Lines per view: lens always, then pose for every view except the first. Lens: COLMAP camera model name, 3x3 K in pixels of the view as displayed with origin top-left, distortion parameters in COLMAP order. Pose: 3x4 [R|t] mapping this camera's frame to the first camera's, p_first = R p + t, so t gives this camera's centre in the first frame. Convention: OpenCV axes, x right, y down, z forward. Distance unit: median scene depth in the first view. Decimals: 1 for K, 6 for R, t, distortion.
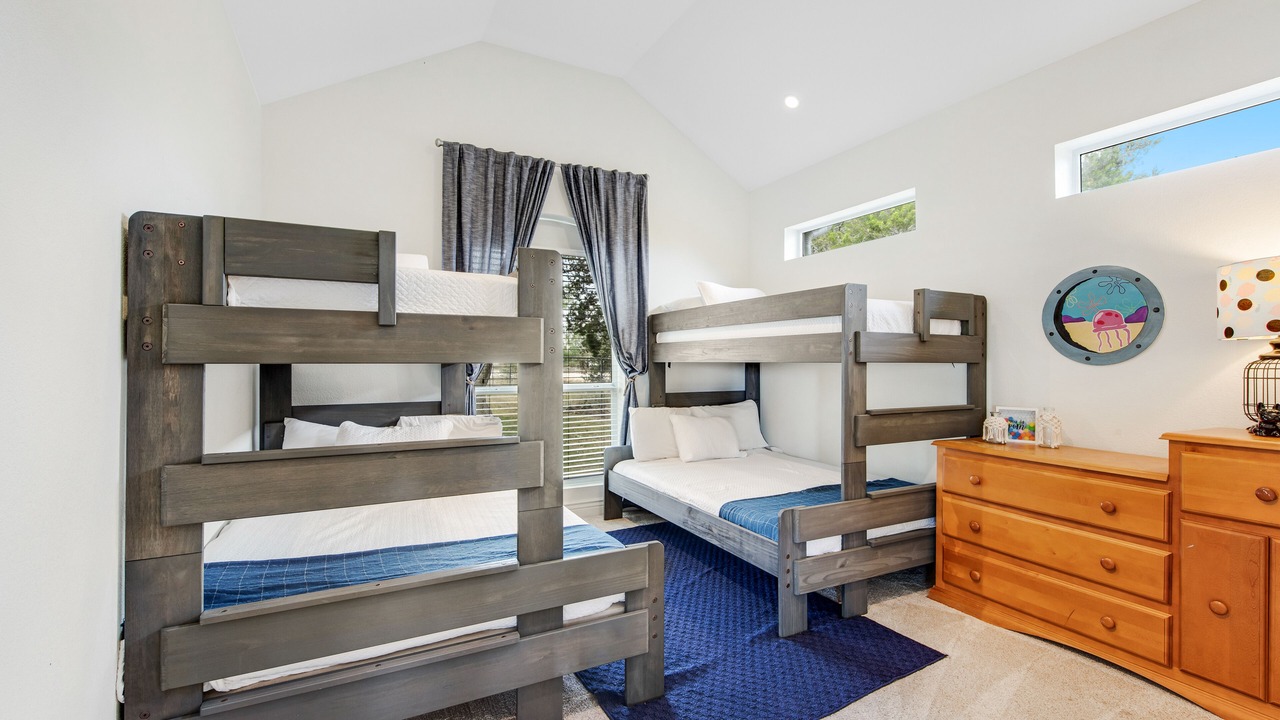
lens RADIAL K [[520.1, 0, 637.2], [0, 520.1, 357.5], [0, 0, 1]] dist [-0.000091, -0.001301]
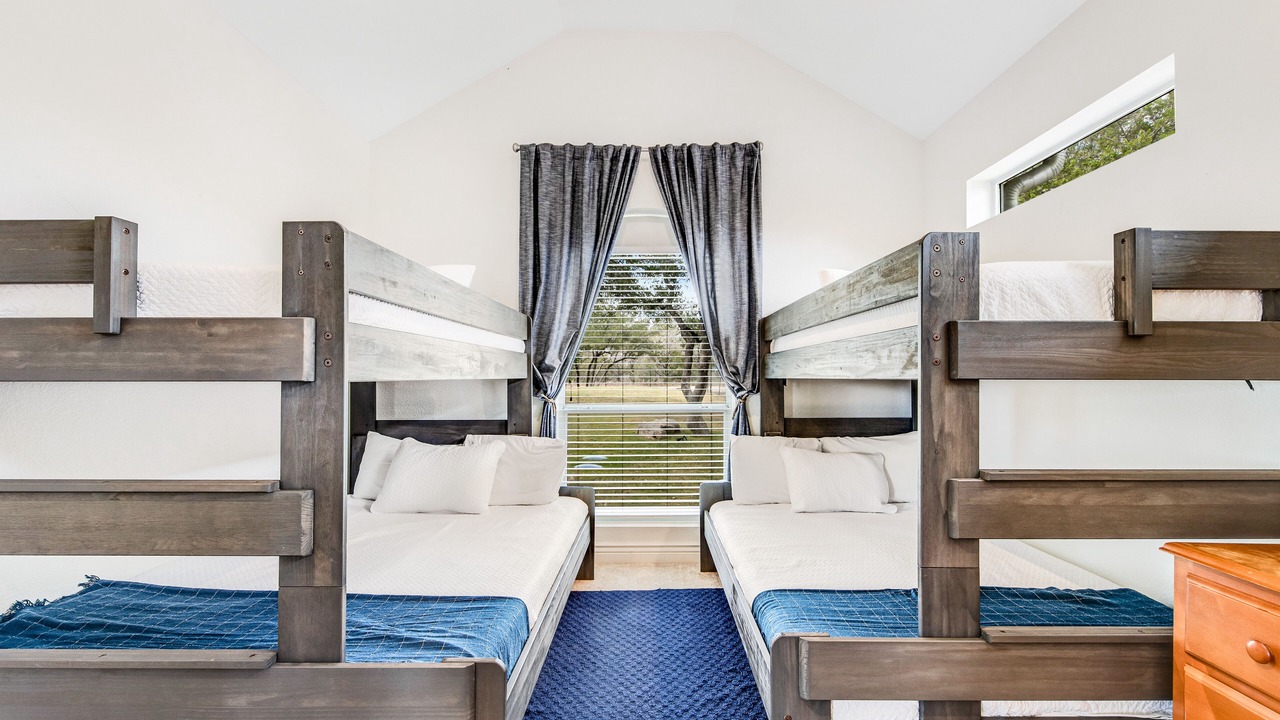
lens RADIAL K [[520.1, 0, 643.8], [0, 520.1, 369.5], [0, 0, 1]] dist [-0.000091, -0.001301]
pose [[0.901187, -0.007647, -0.433364, 0.258019], [0.004642, 0.999957, -0.007994, 0.001421], [0.433406, 0.005192, 0.901184, 0.268167]]
